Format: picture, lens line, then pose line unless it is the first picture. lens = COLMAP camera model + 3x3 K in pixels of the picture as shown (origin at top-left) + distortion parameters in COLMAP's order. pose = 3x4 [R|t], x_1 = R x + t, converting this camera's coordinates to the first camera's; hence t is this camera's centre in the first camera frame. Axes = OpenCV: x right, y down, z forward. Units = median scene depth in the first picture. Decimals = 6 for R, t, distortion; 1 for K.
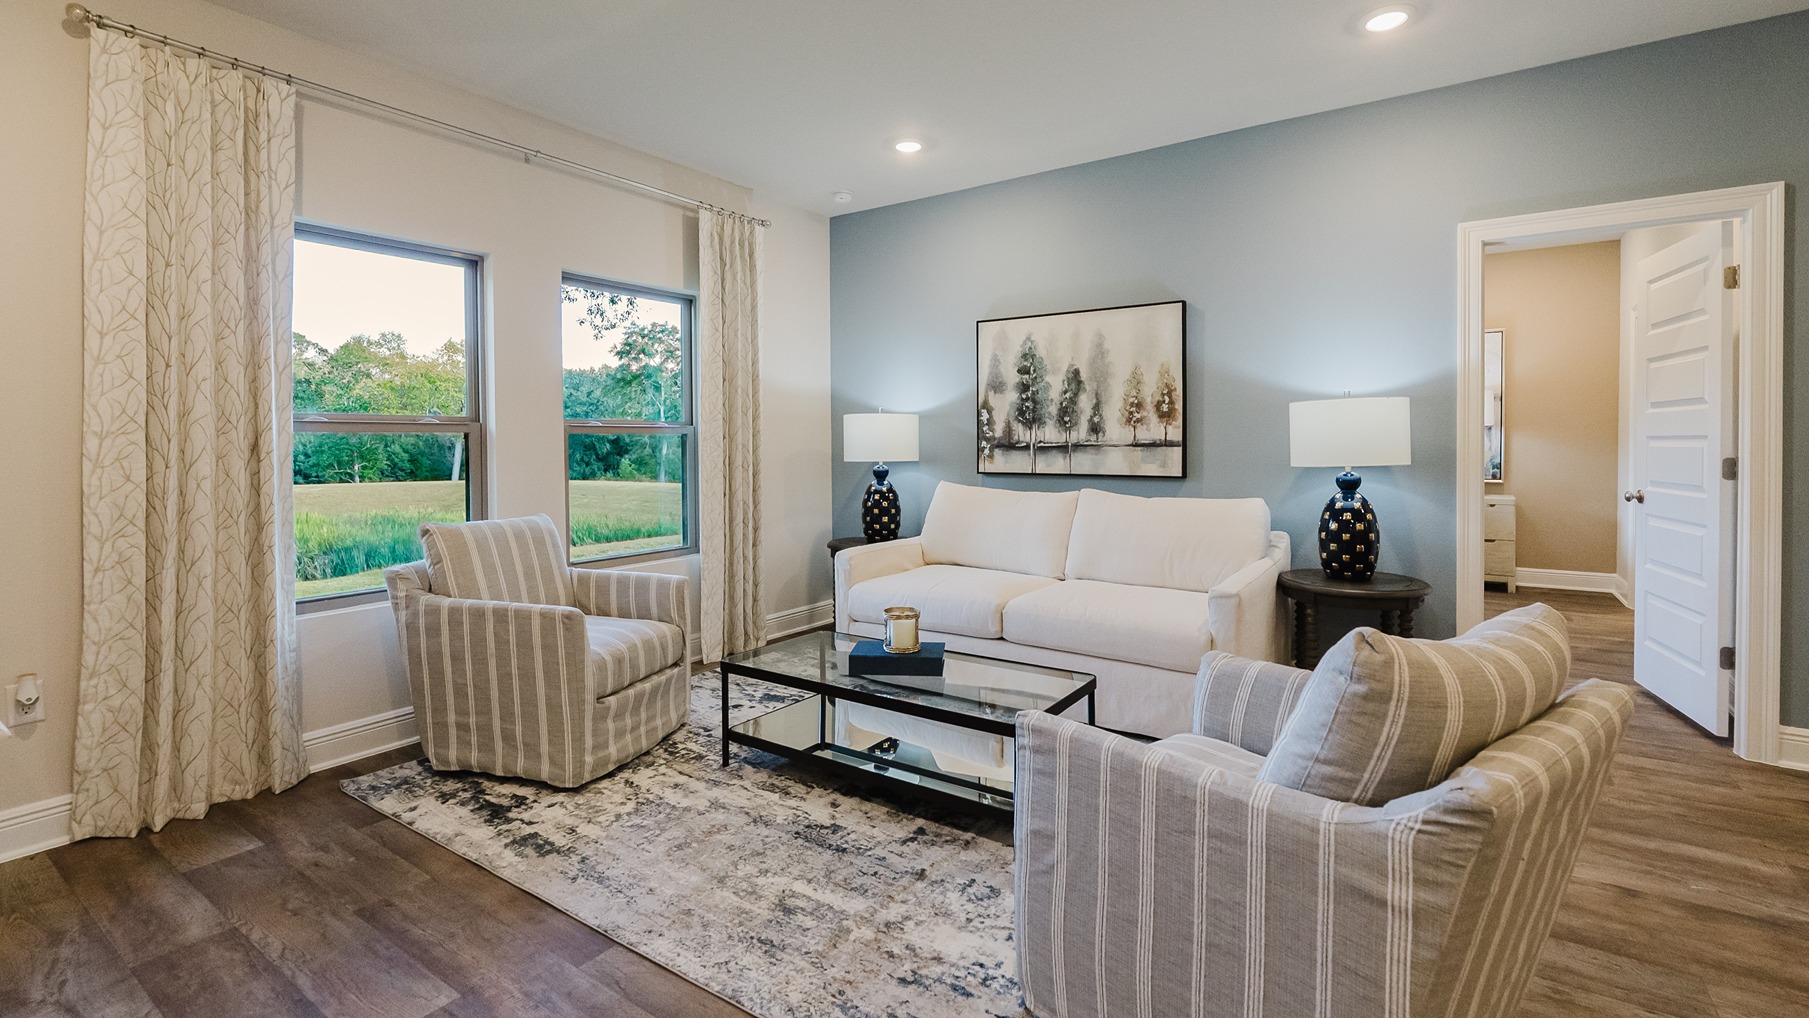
lens RADIAL K [[809.0, 0, 906.9], [0, 809.0, 448.0], [0, 0, 1]] dist [-0.002223, 0.000099]
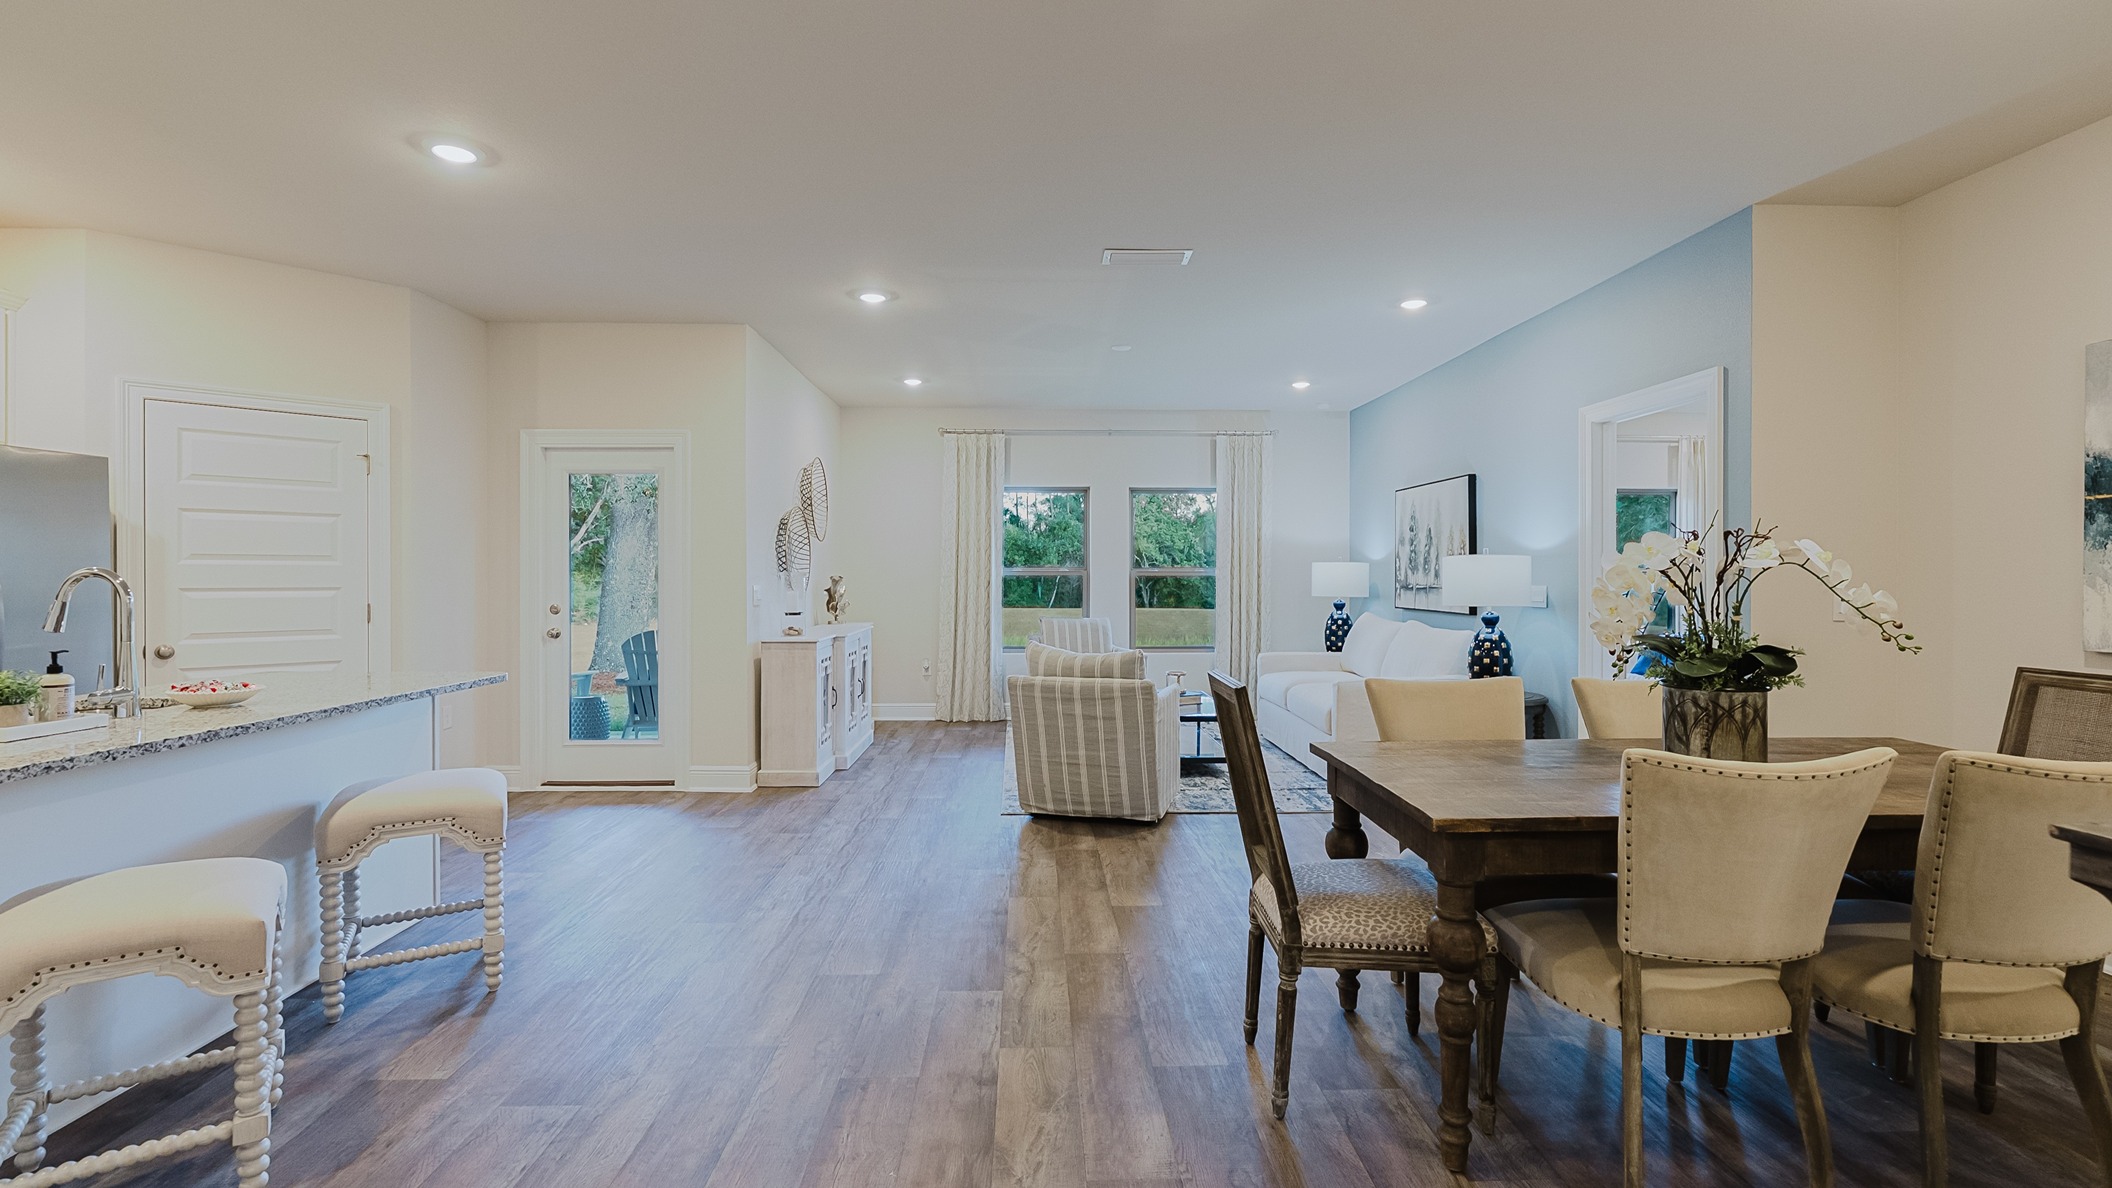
lens RADIAL K [[941.4, 0, 1057.9], [0, 941.4, 577.6], [0, 0, 1]] dist [-0.004848, 0.000147]
pose [[0.596486, 0.008876, -0.802574, 1.083461], [-0.012855, 0.999916, 0.001505, -0.014014], [0.802520, 0.009419, 0.596550, -0.369013]]
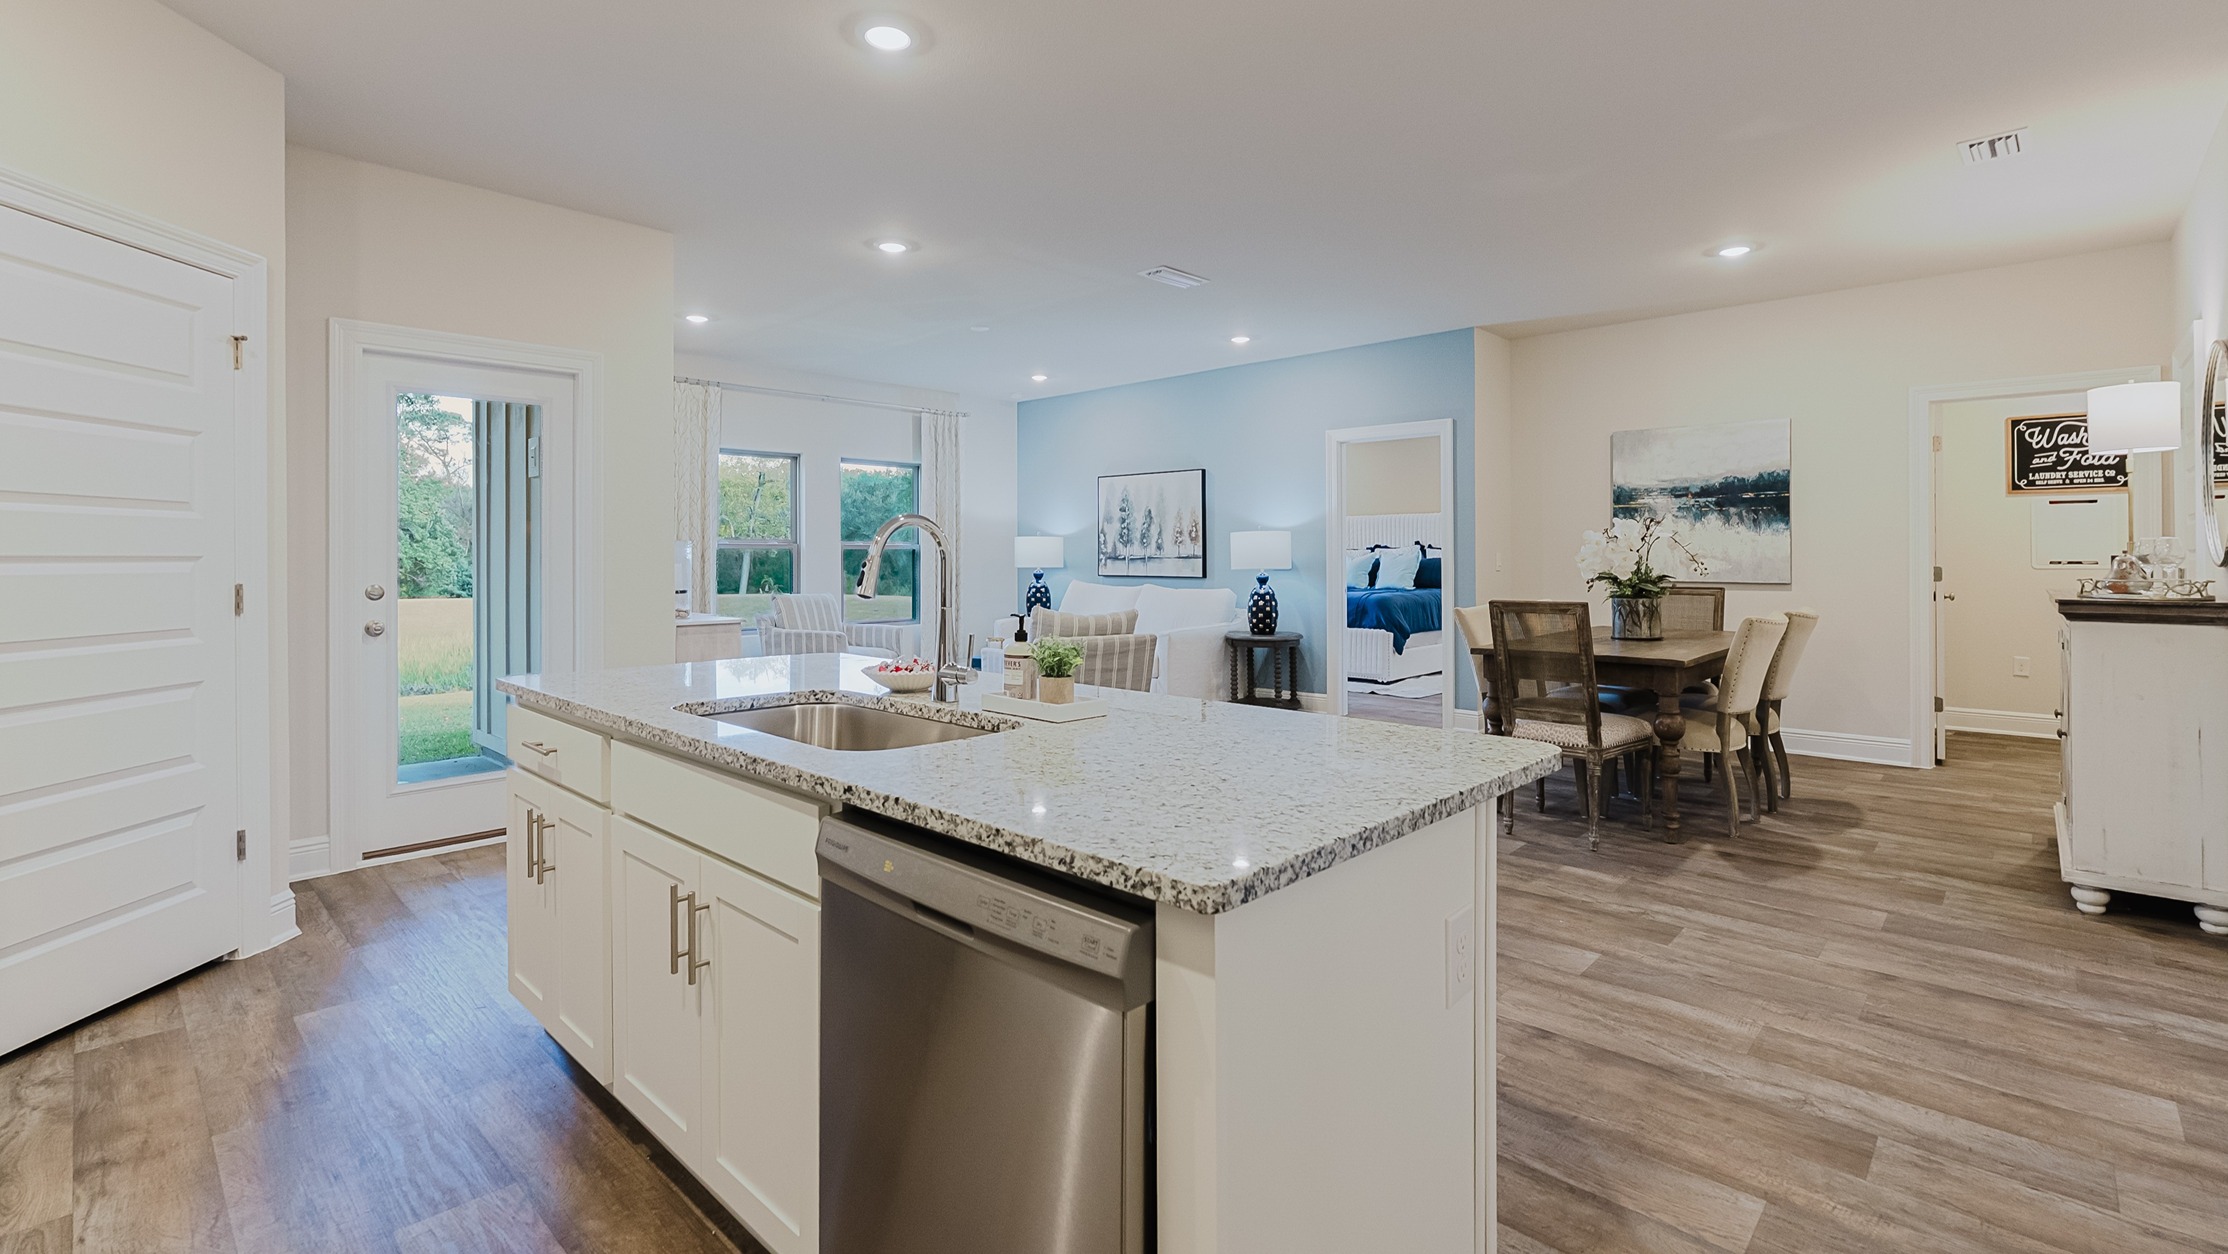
lens RADIAL K [[996.4, 0, 1117.0], [0, 996.4, 551.9], [0, 0, 1]] dist [-0.002223, 0.000099]
pose [[0.988884, 0.003646, -0.148641, 0.448813], [-0.005565, 0.999906, -0.012499, 0.010629], [0.148582, 0.013187, 0.988812, -0.960950]]
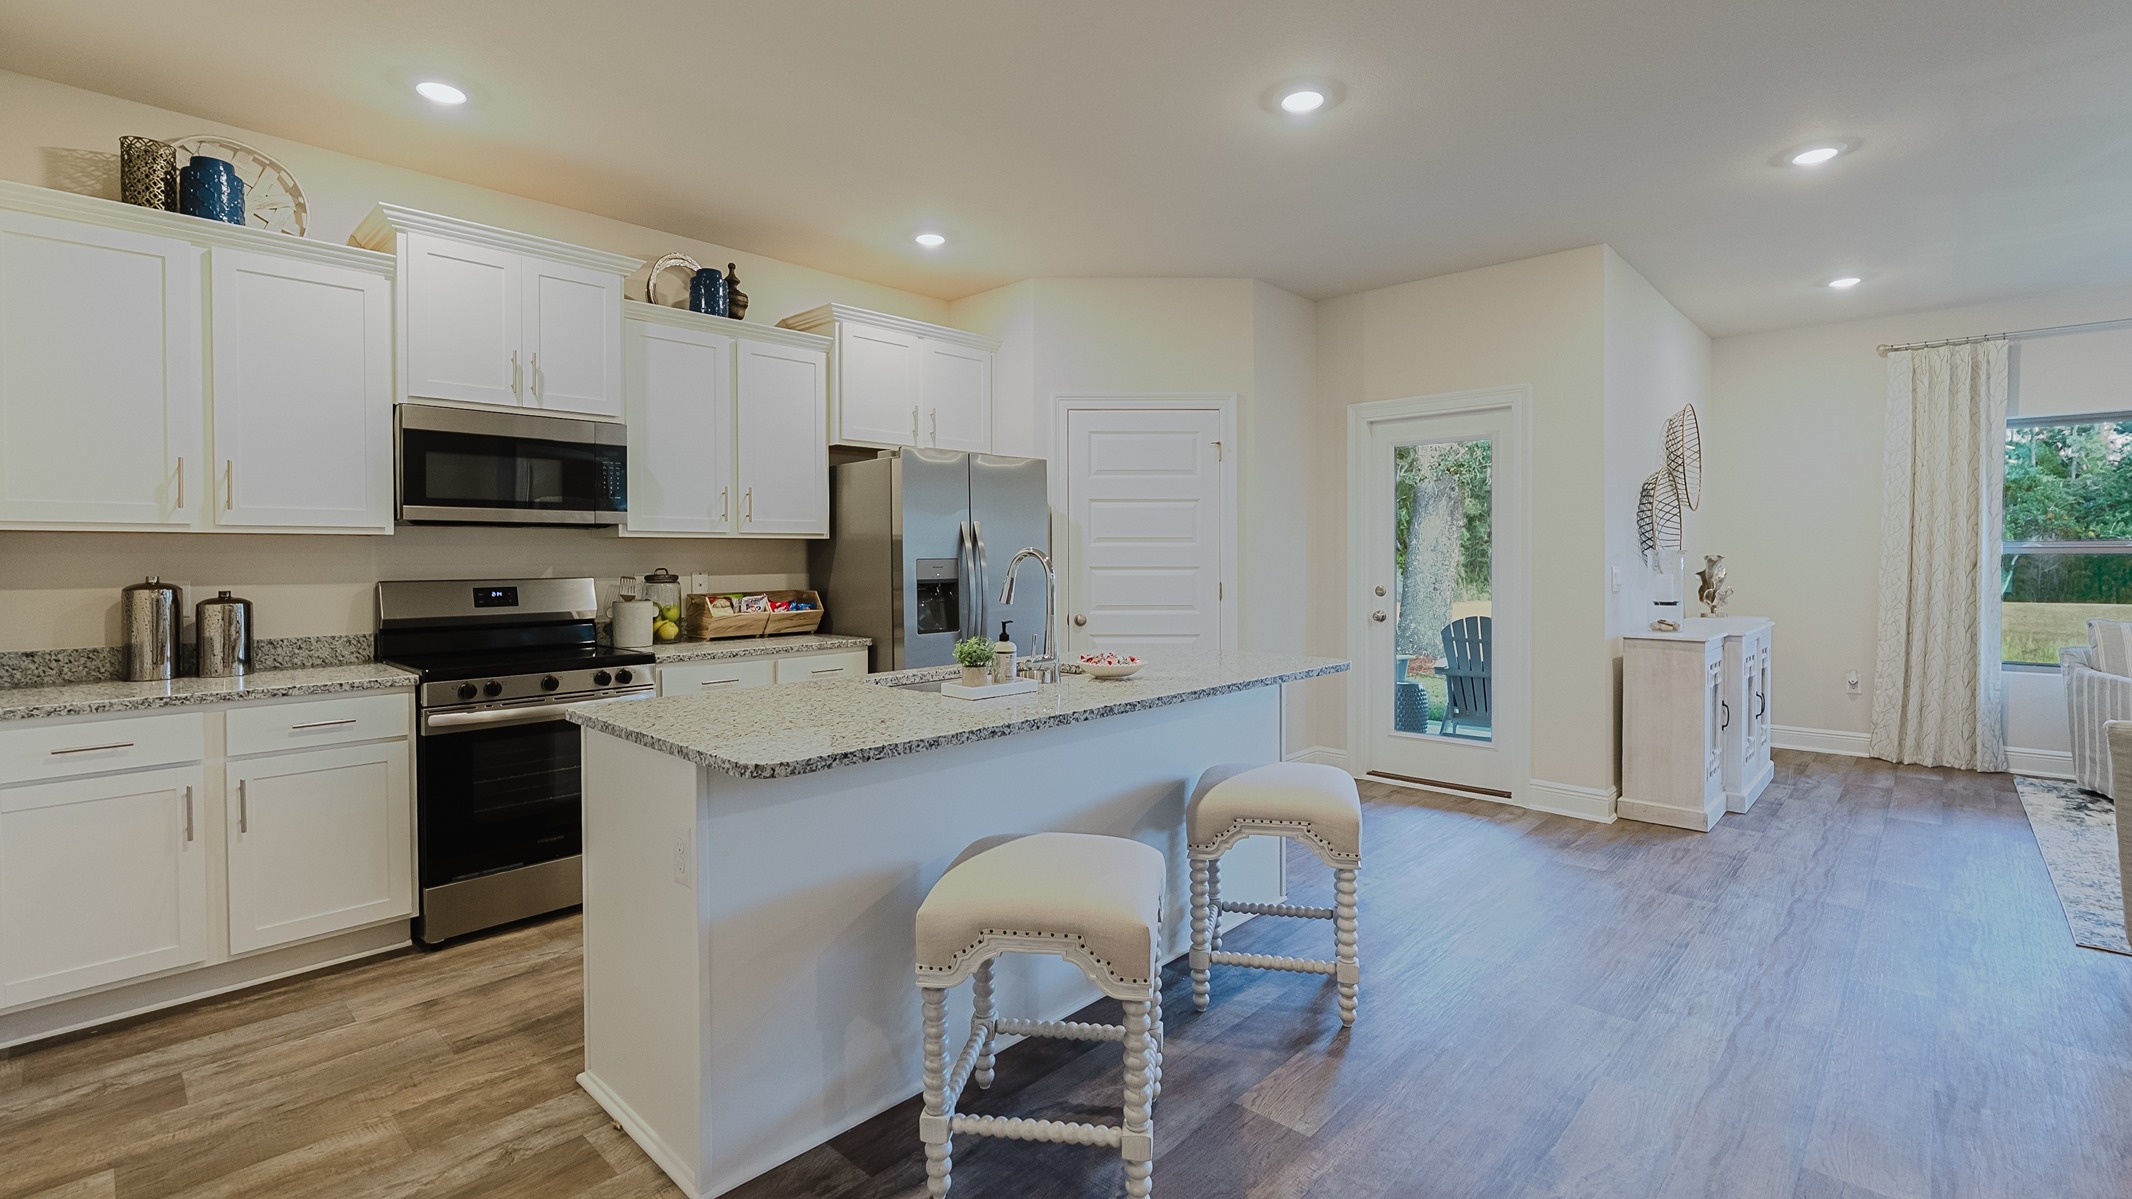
lens RADIAL K [[953.1, 0, 1061.1], [0, 953.1, 576.8], [0, 0, 1]] dist [-0.000748, 0.000086]
pose [[-0.147716, 0.027193, -0.988656, 0.931674], [-0.006944, 0.999569, 0.028531, -0.010835], [0.989006, 0.011079, -0.147463, -0.381170]]
